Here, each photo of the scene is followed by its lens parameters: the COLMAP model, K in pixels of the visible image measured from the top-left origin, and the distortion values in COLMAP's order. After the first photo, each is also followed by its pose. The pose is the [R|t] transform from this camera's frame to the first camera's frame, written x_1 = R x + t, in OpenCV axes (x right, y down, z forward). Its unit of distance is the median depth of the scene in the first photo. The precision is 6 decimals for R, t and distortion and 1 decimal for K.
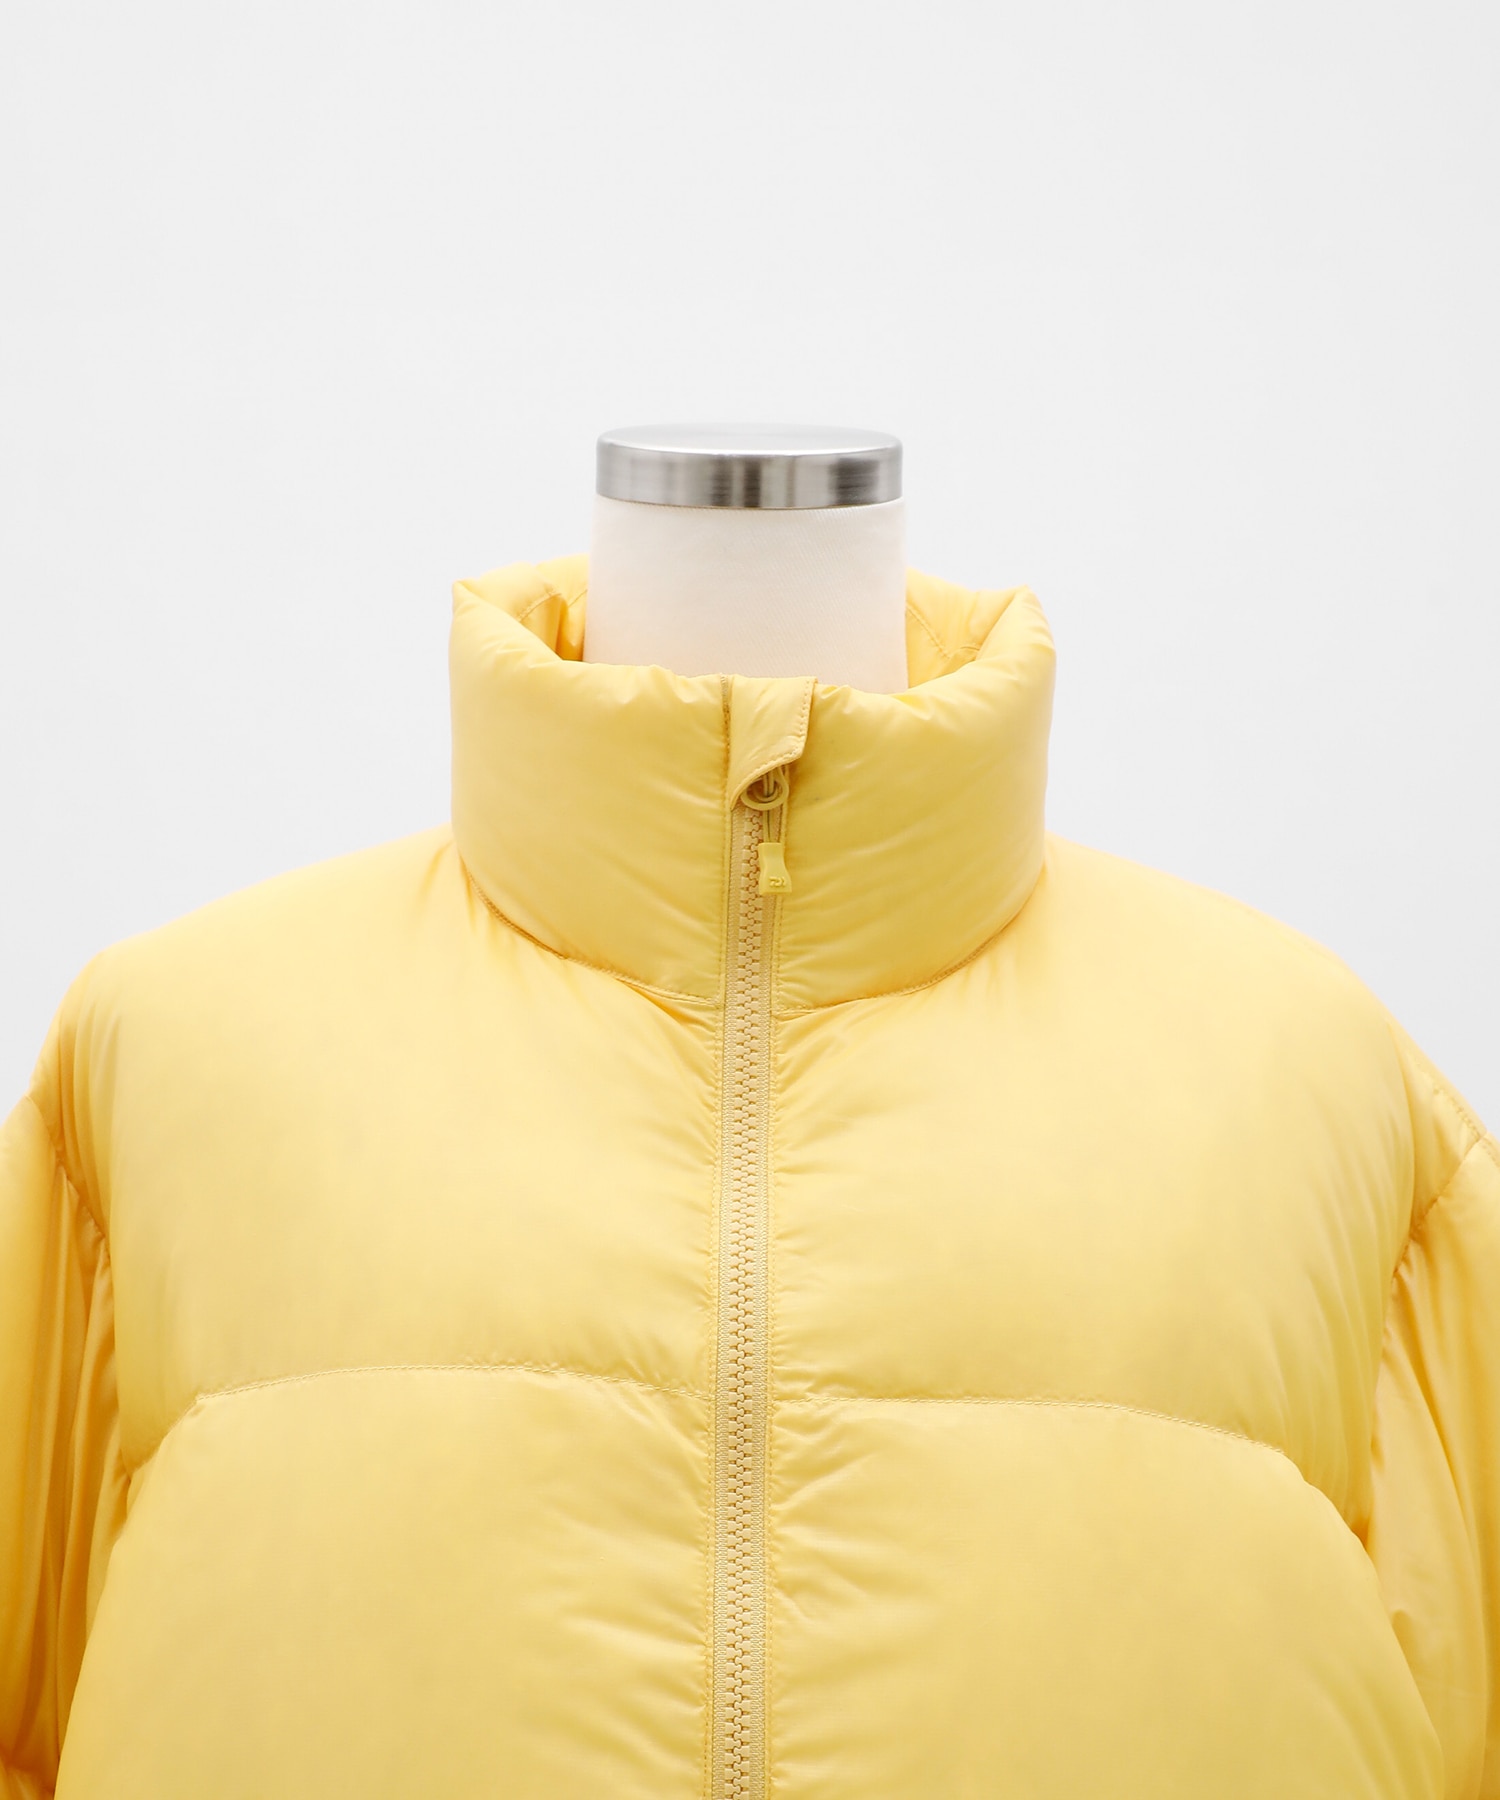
lens RADIAL K [[3010.3, 0, 748.0], [0, 3010.3, 900.1], [0, 0, 1]] dist [0.055146, -0.157758]
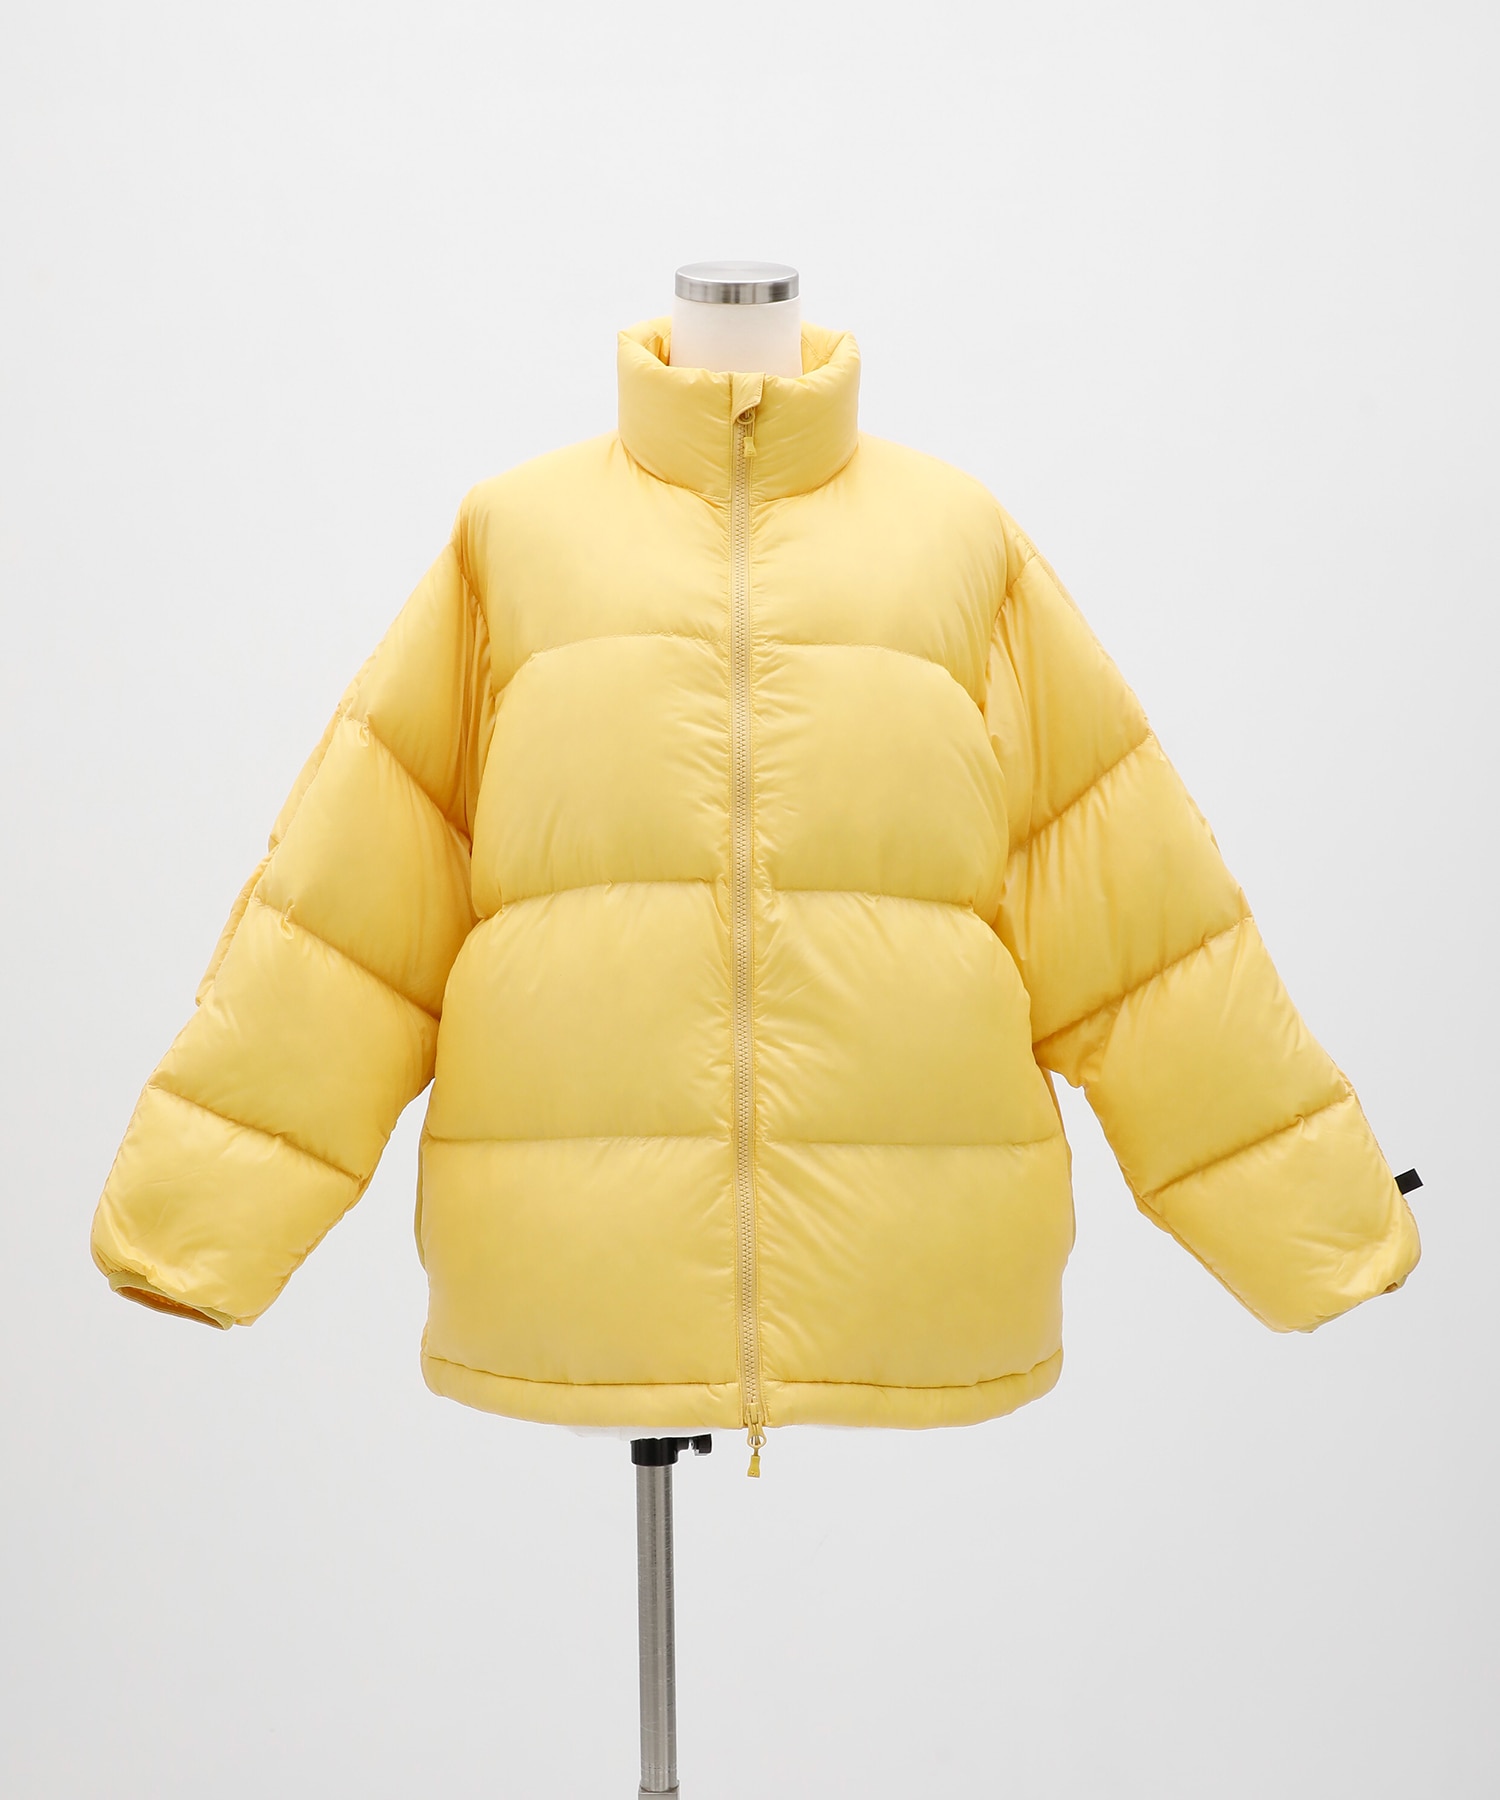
lens RADIAL K [[3010.3, 0, 748.0], [0, 3010.3, 900.1], [0, 0, 1]] dist [0.055146, -0.157758]
pose [[0.999771, -0.014468, 0.015766, -0.039633], [0.012270, 0.991239, 0.131513, 0.035000], [-0.017531, -0.131289, 0.991189, -1.638164]]
